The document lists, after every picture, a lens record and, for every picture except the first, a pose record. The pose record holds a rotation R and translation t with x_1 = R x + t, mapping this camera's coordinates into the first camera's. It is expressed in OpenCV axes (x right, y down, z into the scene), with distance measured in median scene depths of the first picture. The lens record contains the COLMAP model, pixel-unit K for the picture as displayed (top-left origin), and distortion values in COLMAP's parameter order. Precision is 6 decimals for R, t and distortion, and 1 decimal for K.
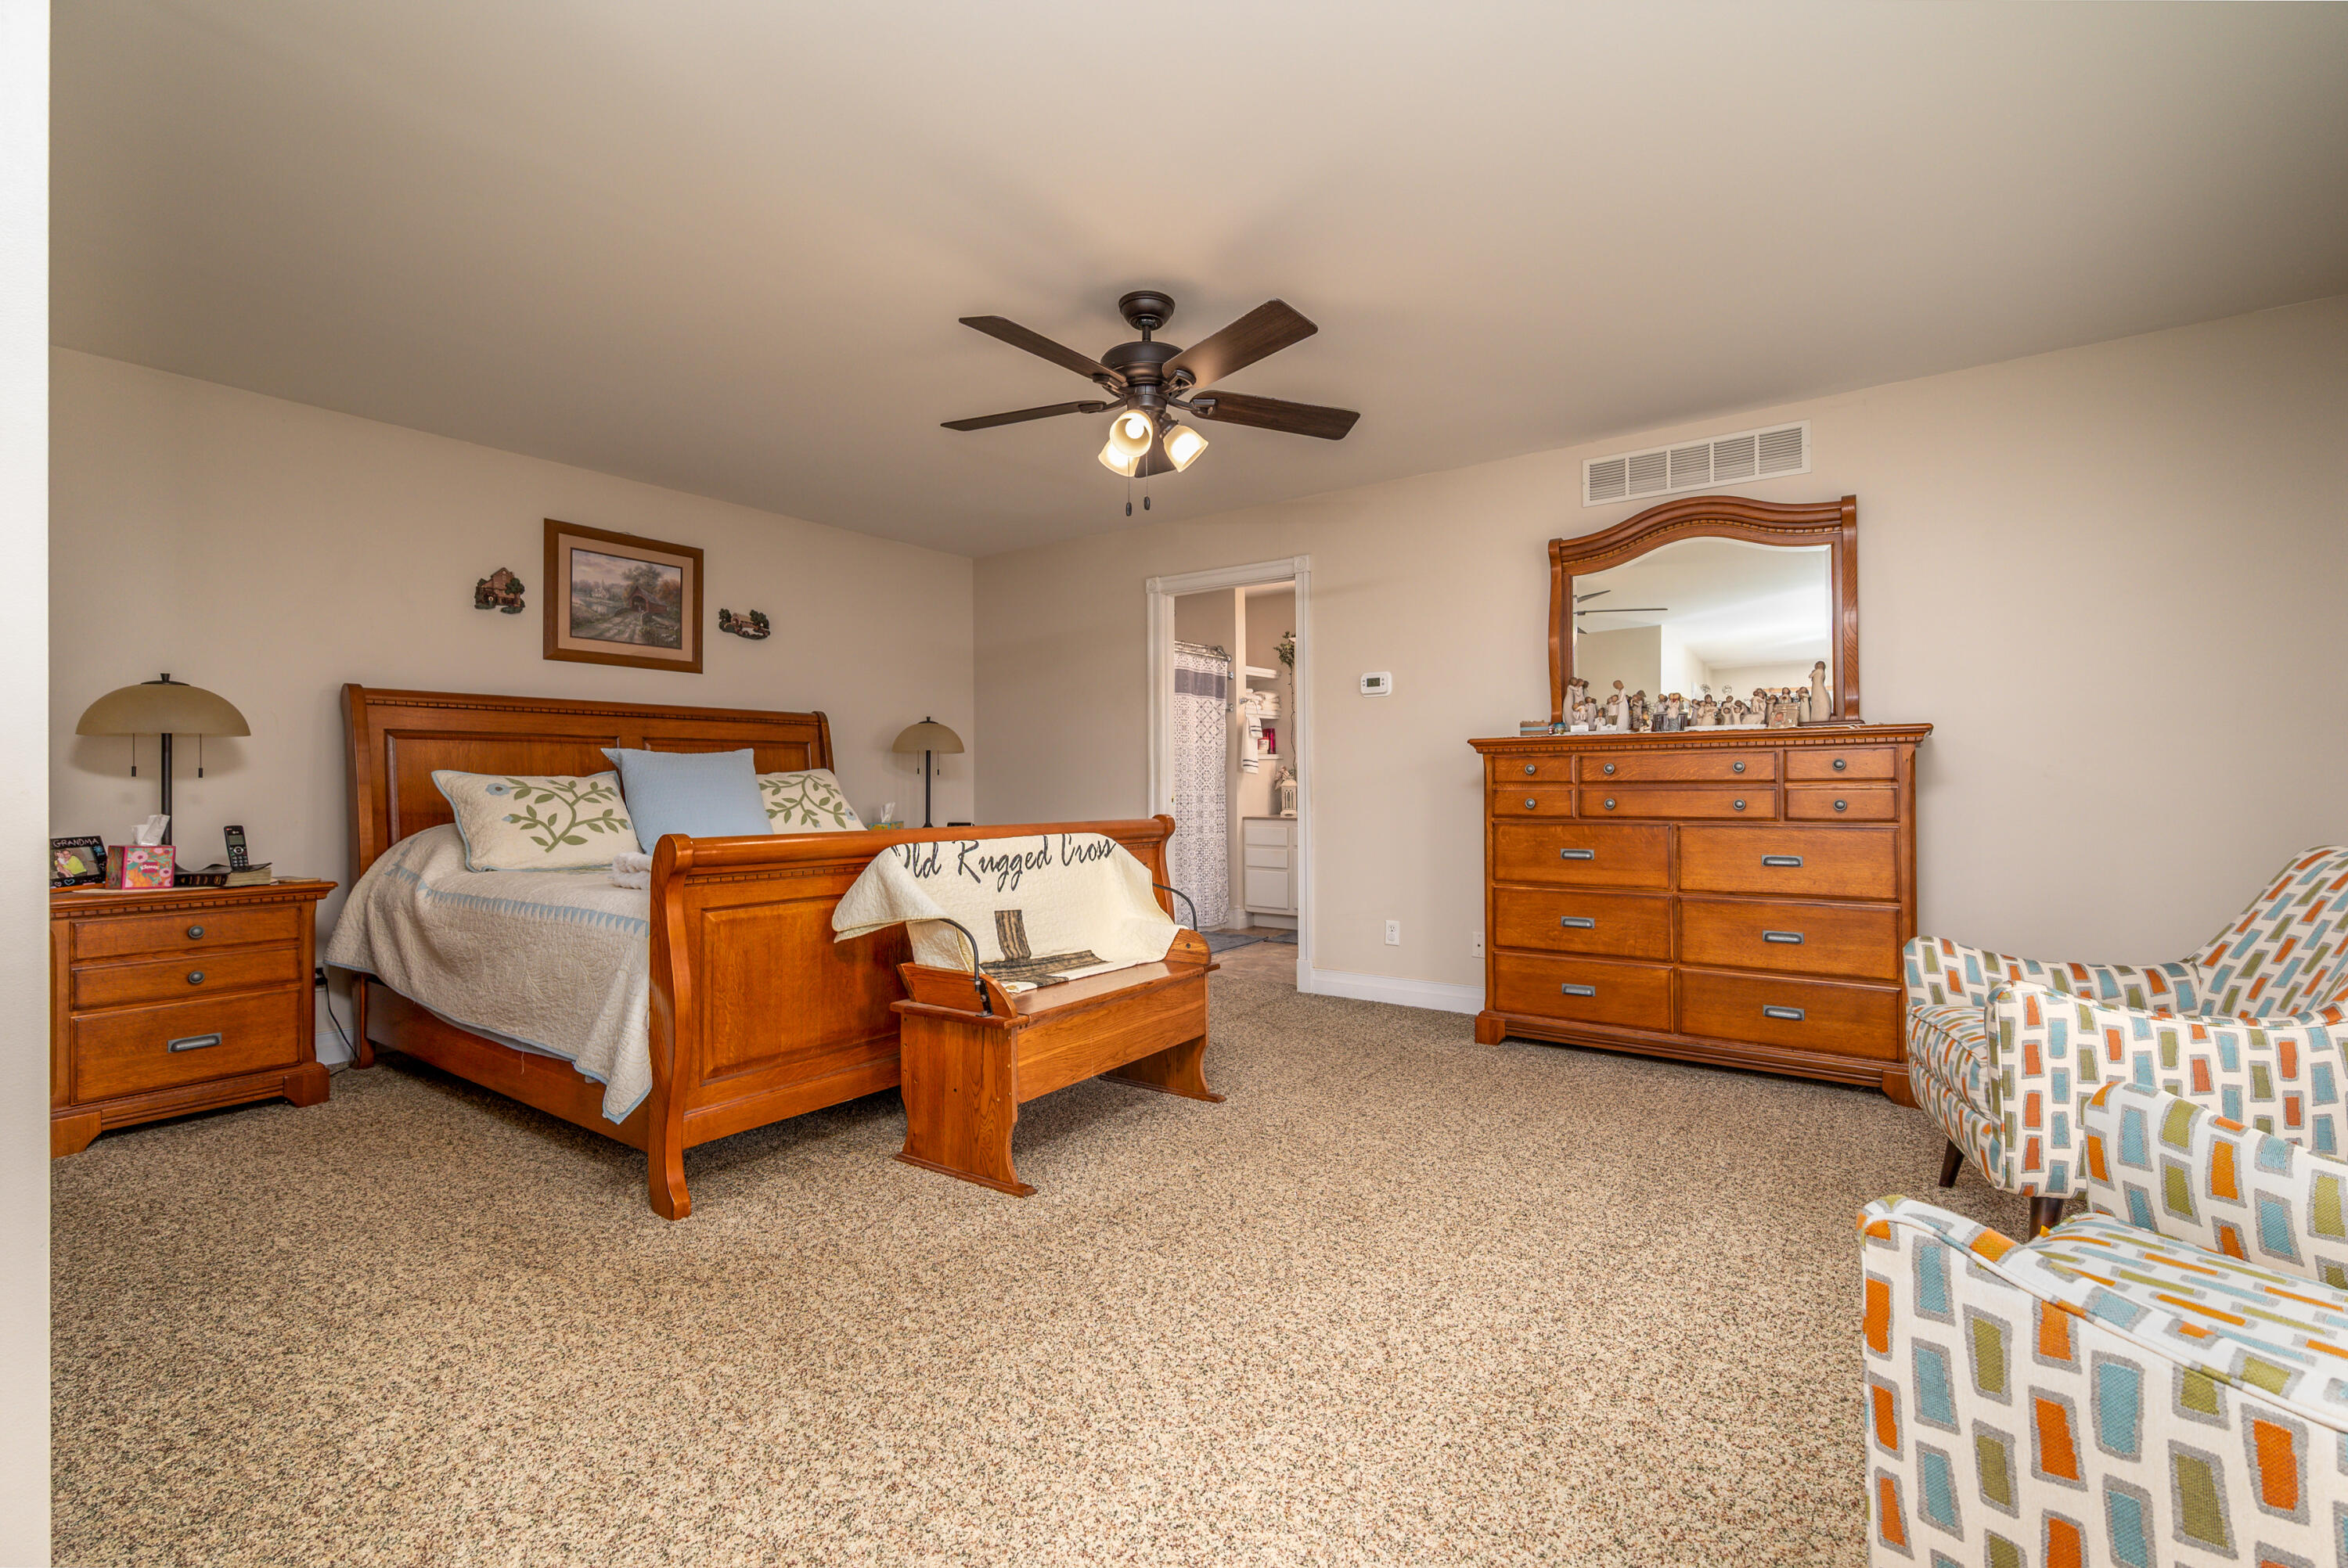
lens RADIAL K [[1012.1, 0, 1178.0], [0, 1012.1, 785.6], [0, 0, 1]] dist [0.002575, 0.000086]
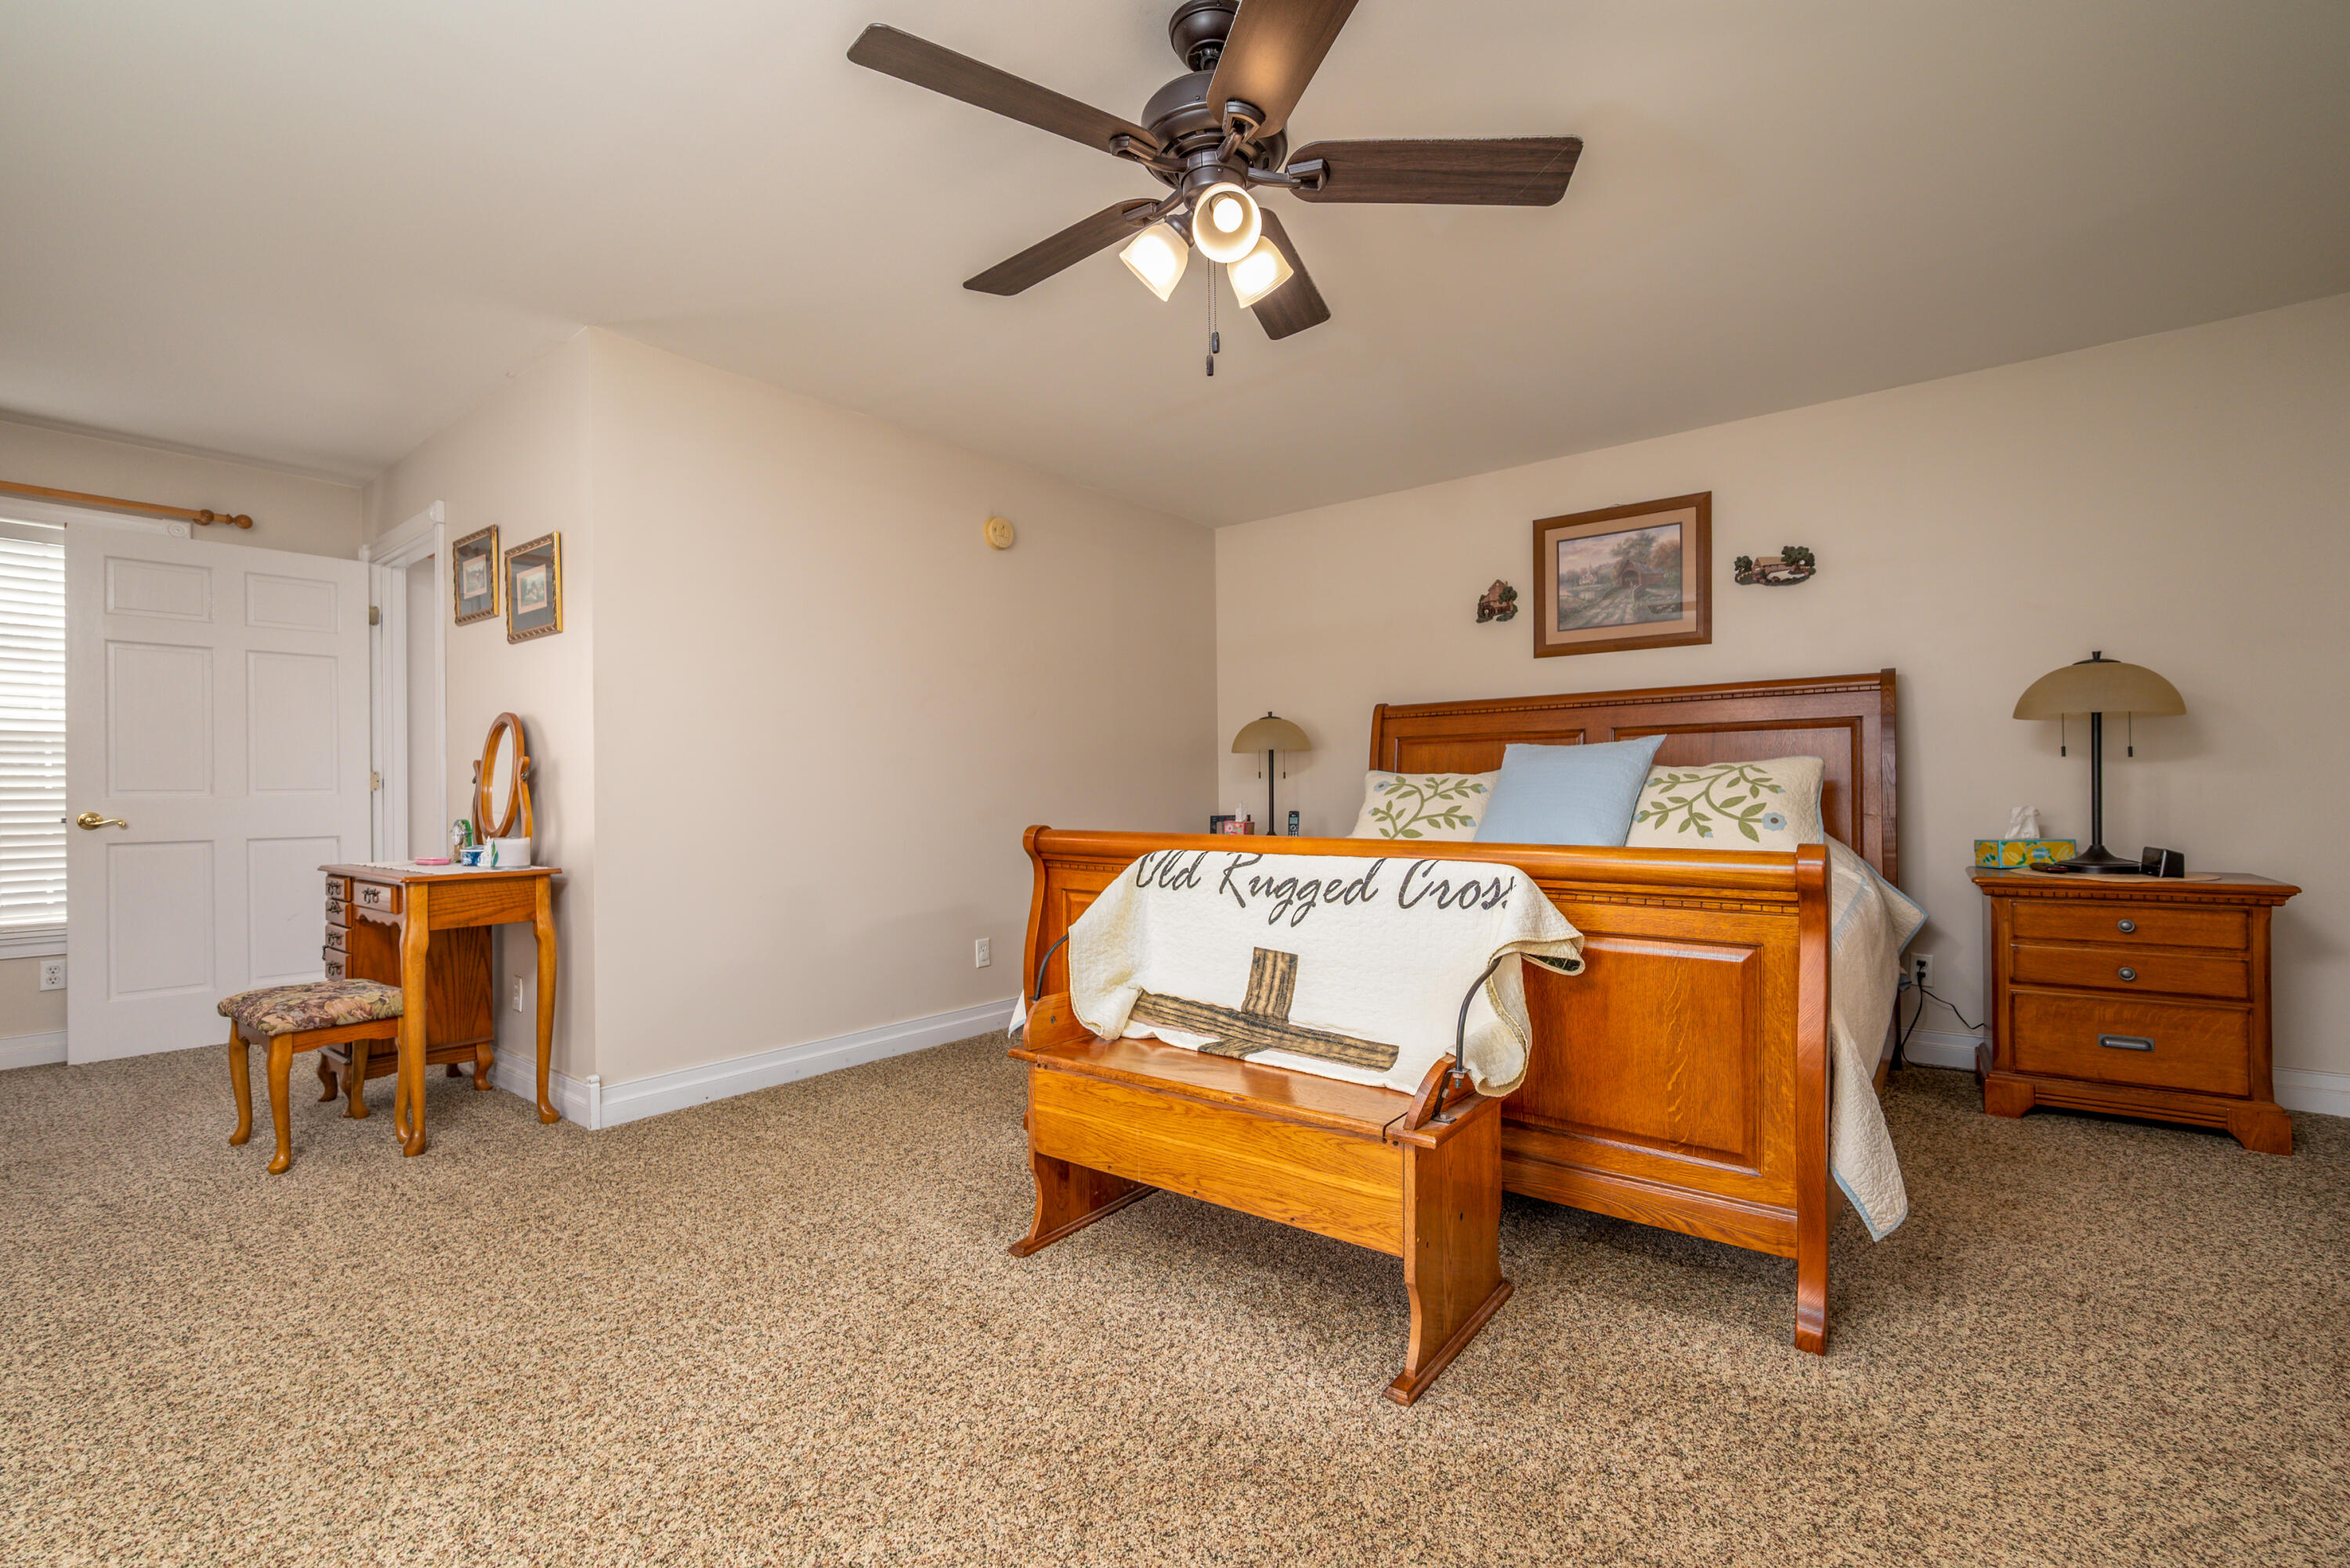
lens RADIAL K [[1023.5, 0, 1178.0], [0, 1023.5, 783.9], [0, 0, 1]] dist [0.000949, -0.000014]
pose [[-0.045409, 0.001351, -0.998968, 0.425706], [0.008502, 0.999963, 0.000966, -0.001688], [0.998932, -0.008449, -0.045419, 0.686459]]
